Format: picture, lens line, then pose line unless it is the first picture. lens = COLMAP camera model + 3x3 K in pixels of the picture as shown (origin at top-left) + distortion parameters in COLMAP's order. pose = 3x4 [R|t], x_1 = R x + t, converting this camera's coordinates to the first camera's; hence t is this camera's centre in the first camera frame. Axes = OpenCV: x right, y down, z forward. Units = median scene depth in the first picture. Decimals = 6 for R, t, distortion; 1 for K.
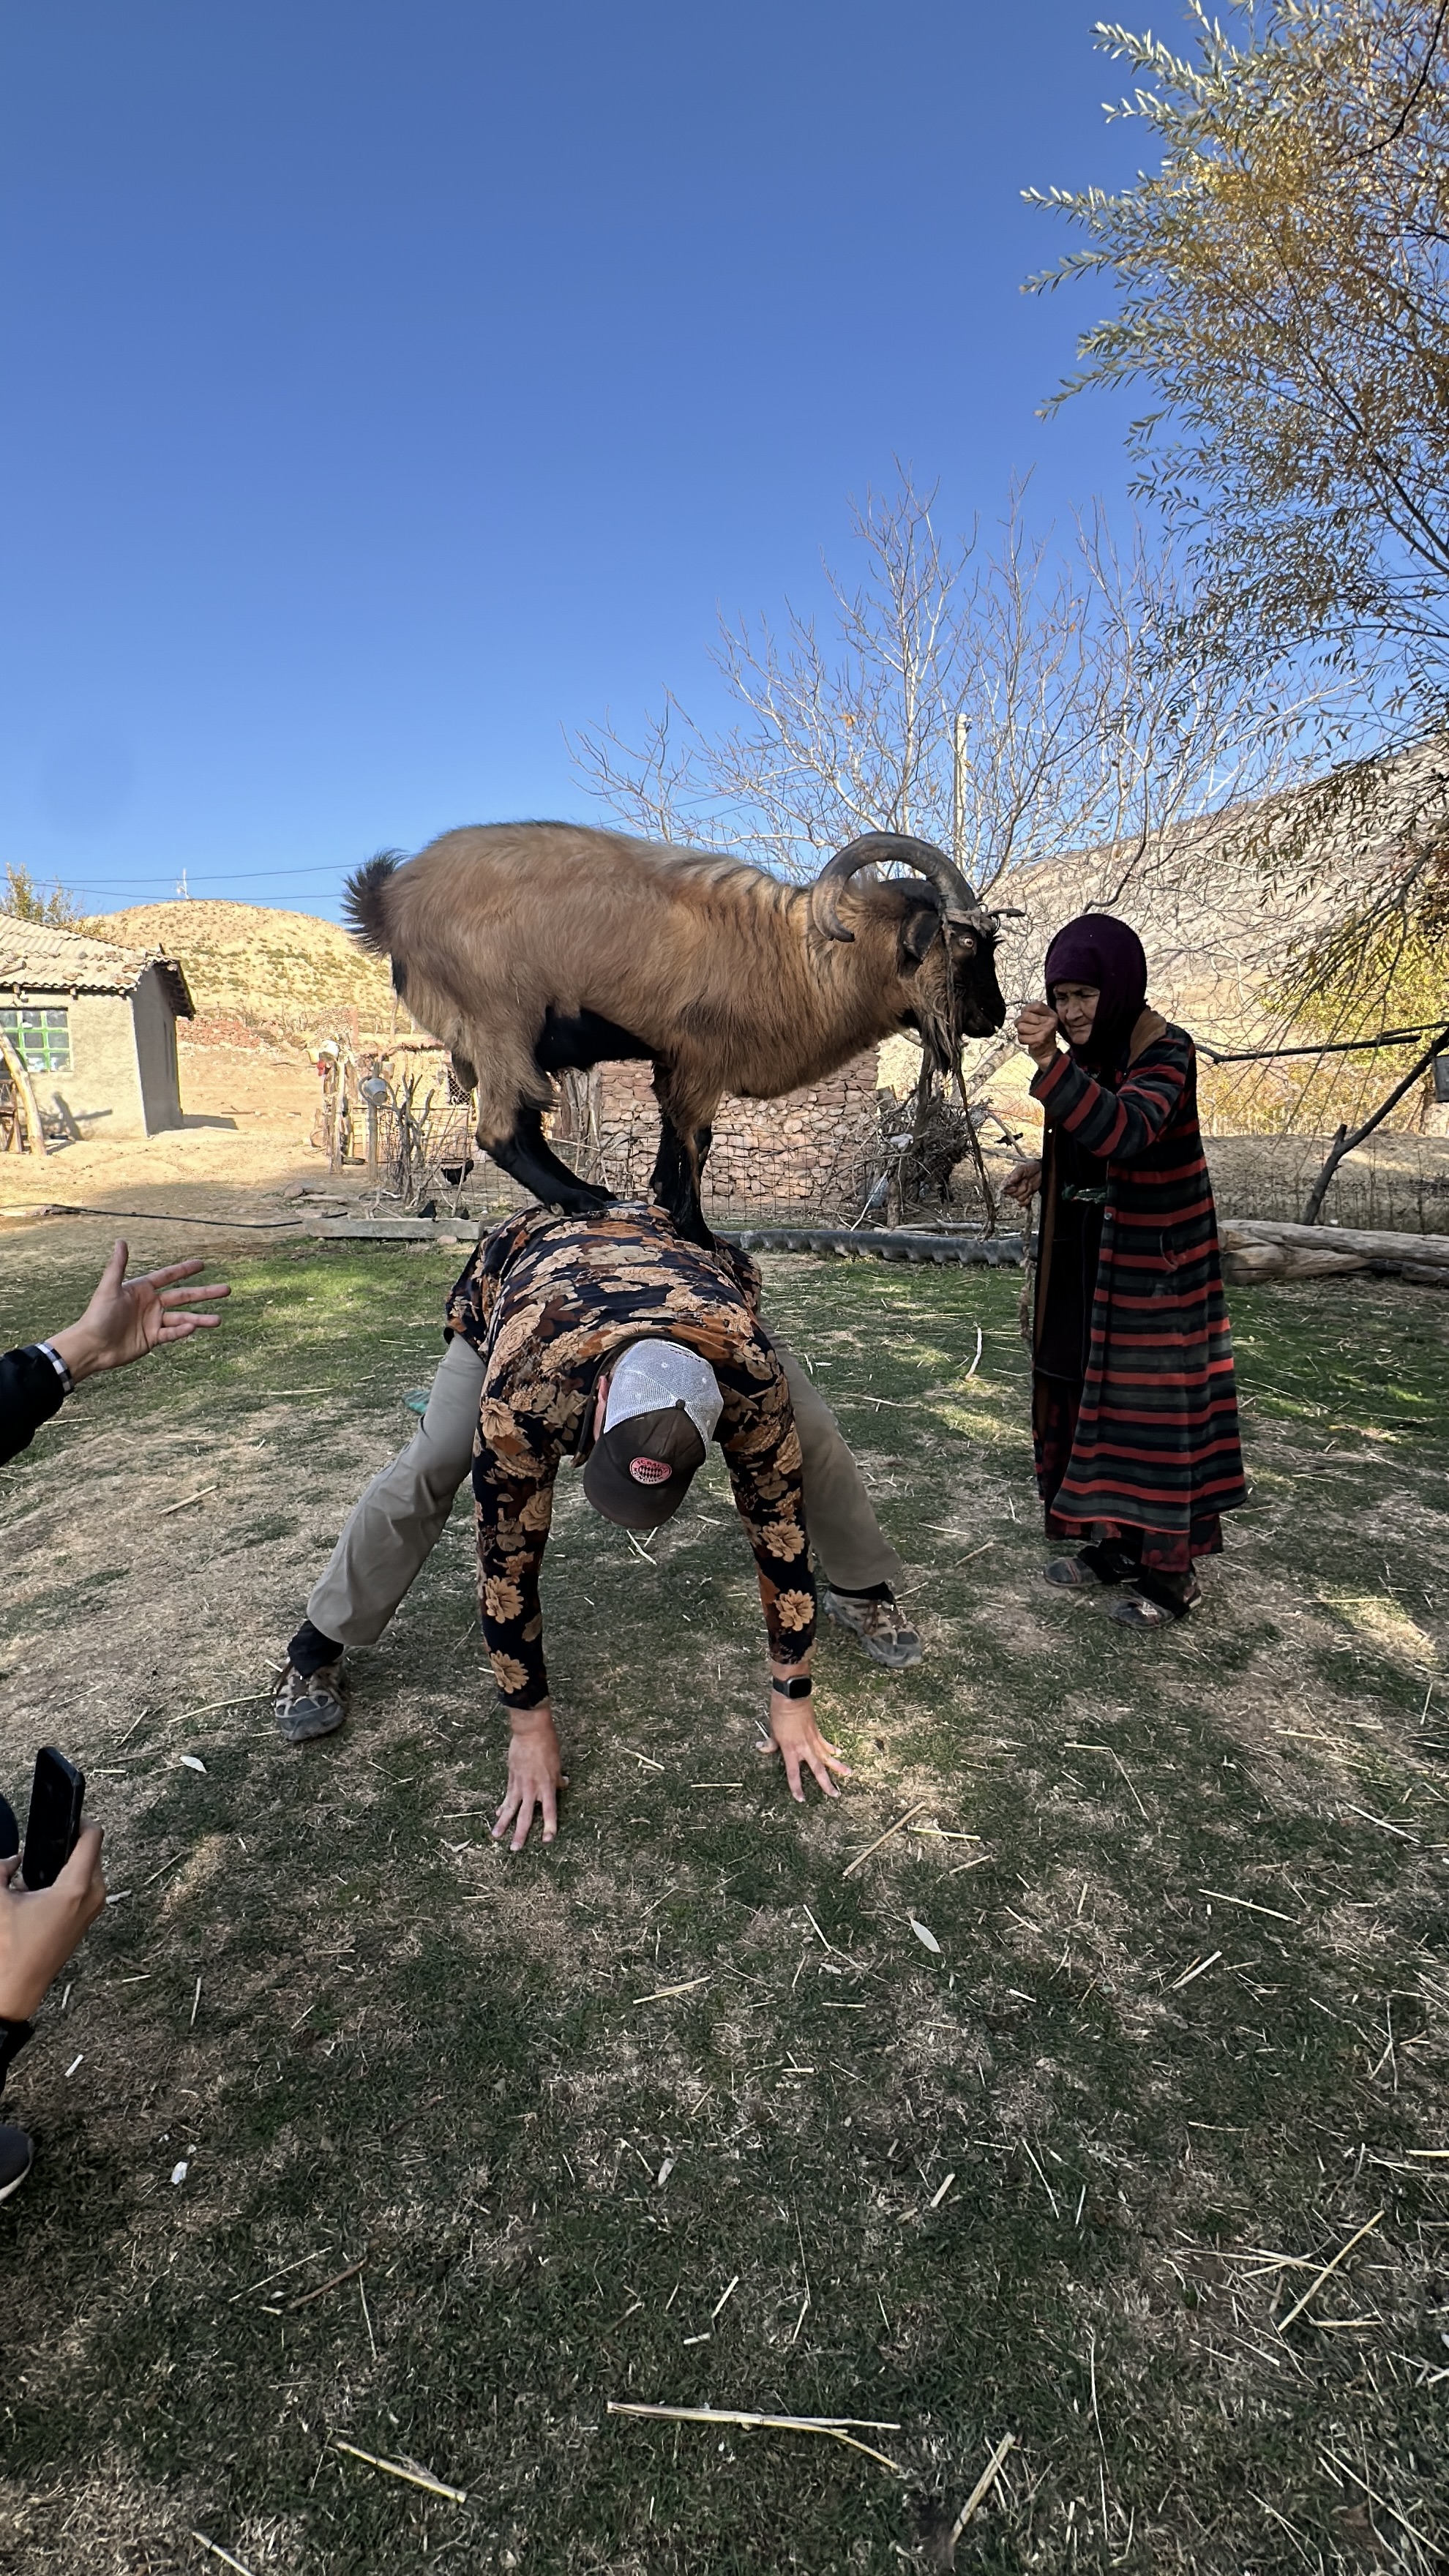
lens RADIAL K [[1219.2, 0, 721.3], [0, 1219.2, 1286.5], [0, 0, 1]] dist [0.000105, 0.000520]
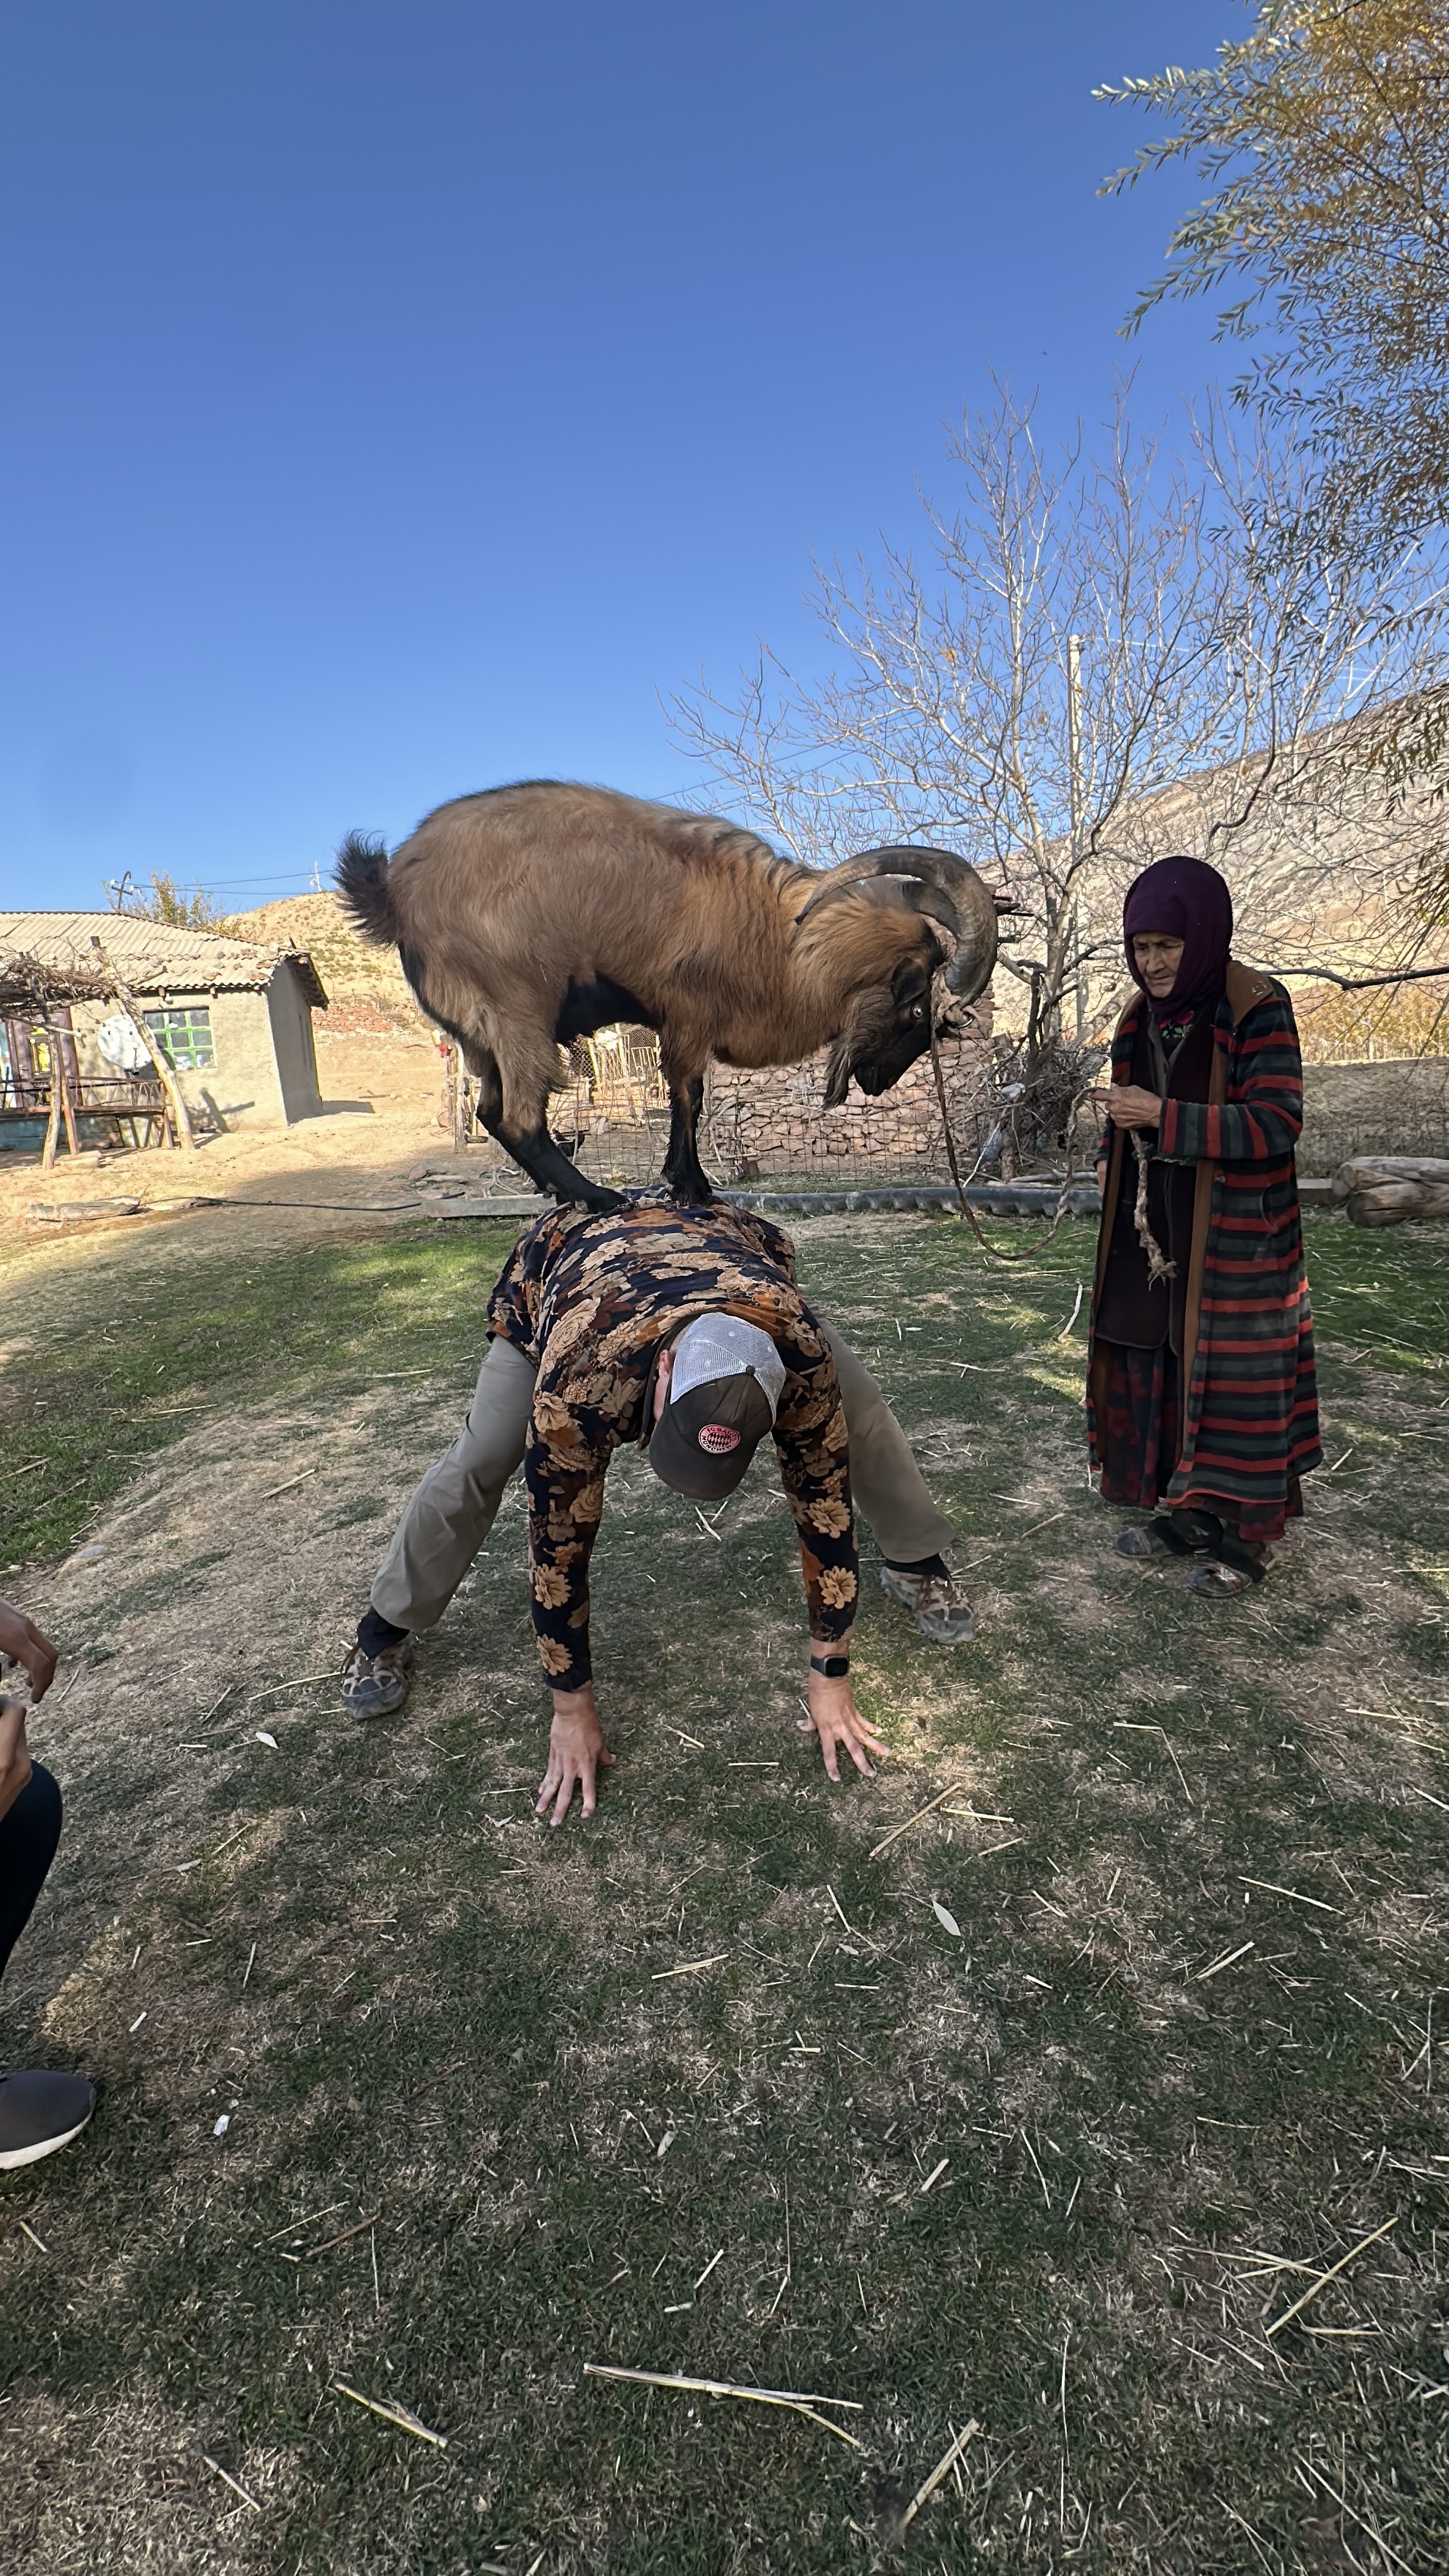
lens RADIAL K [[1219.2, 0, 721.3], [0, 1219.2, 1286.5], [0, 0, 1]] dist [0.000105, 0.000520]
pose [[0.992197, -0.038731, -0.118515, 0.096955], [0.042905, 0.998538, 0.032872, -0.020393], [0.117069, -0.037701, 0.992408, 0.004593]]
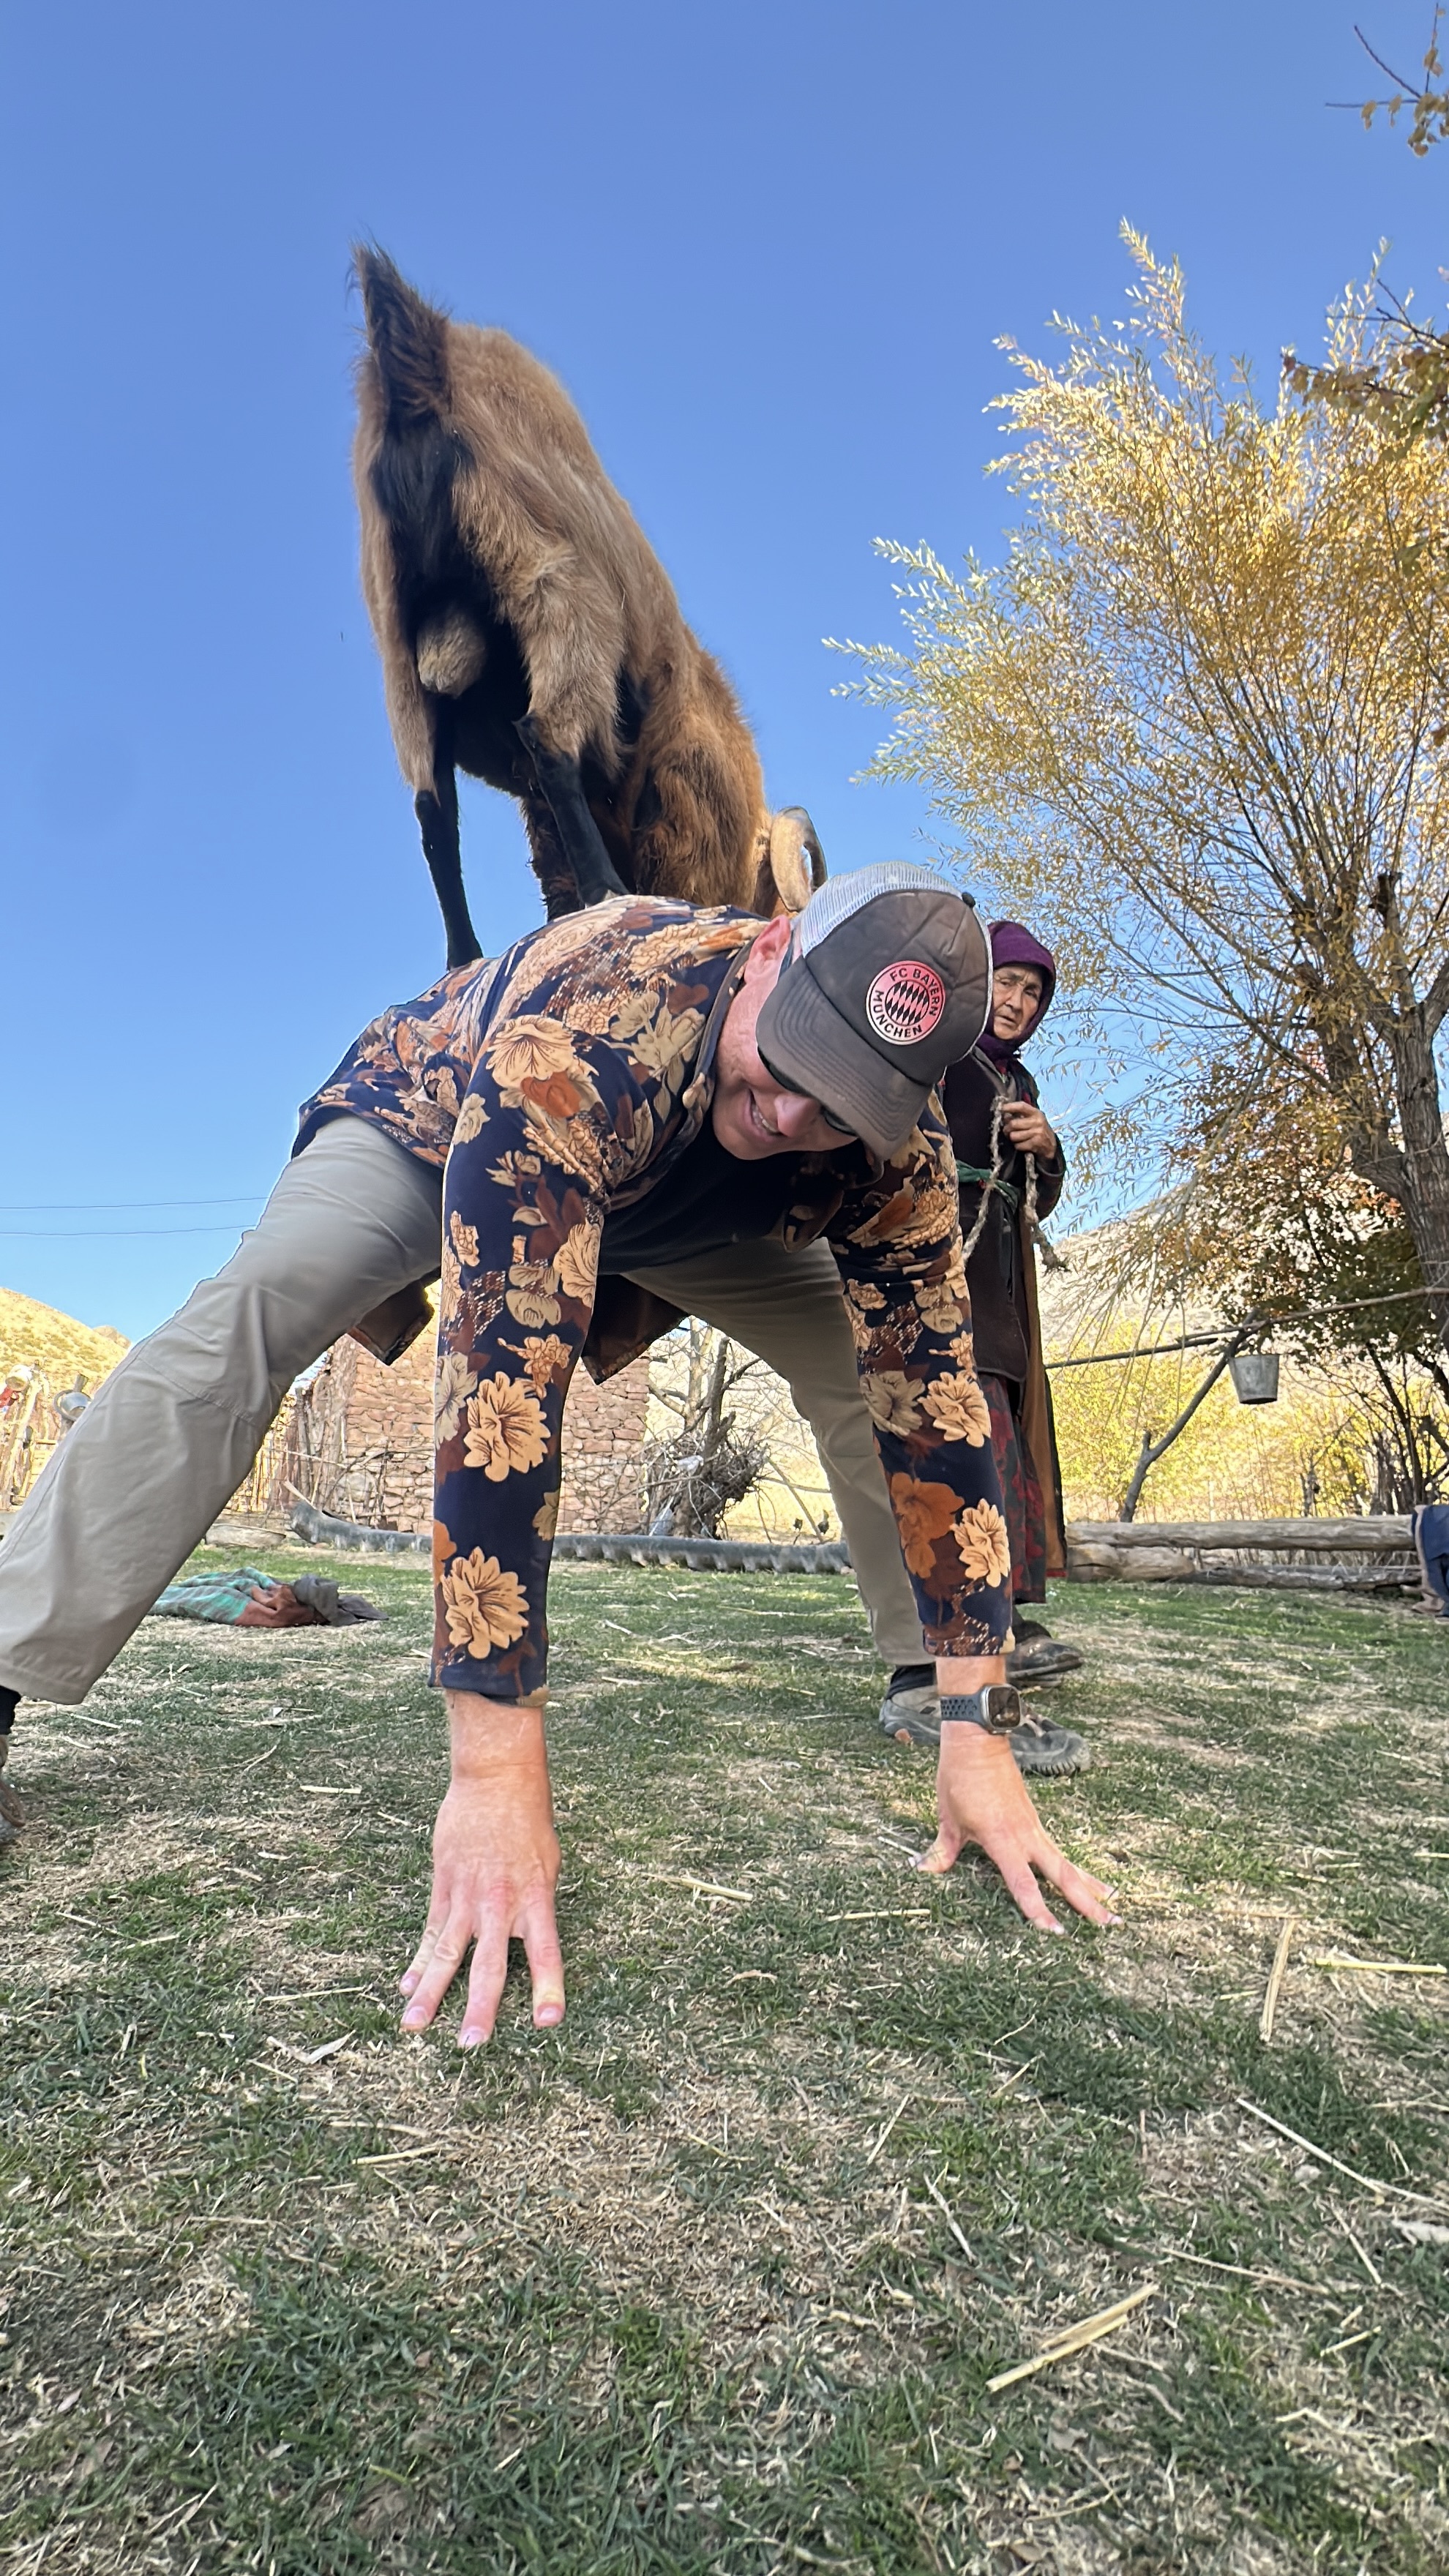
lens RADIAL K [[1194.6, 0, 715.4], [0, 1194.6, 1295.7], [0, 0, 1]] dist [-0.000609, 0.000078]
pose [[0.971693, 0.076766, 0.223427, -0.169941], [0.008693, 0.933476, -0.358534, 0.324146], [-0.236087, 0.350327, 0.906385, 0.478768]]
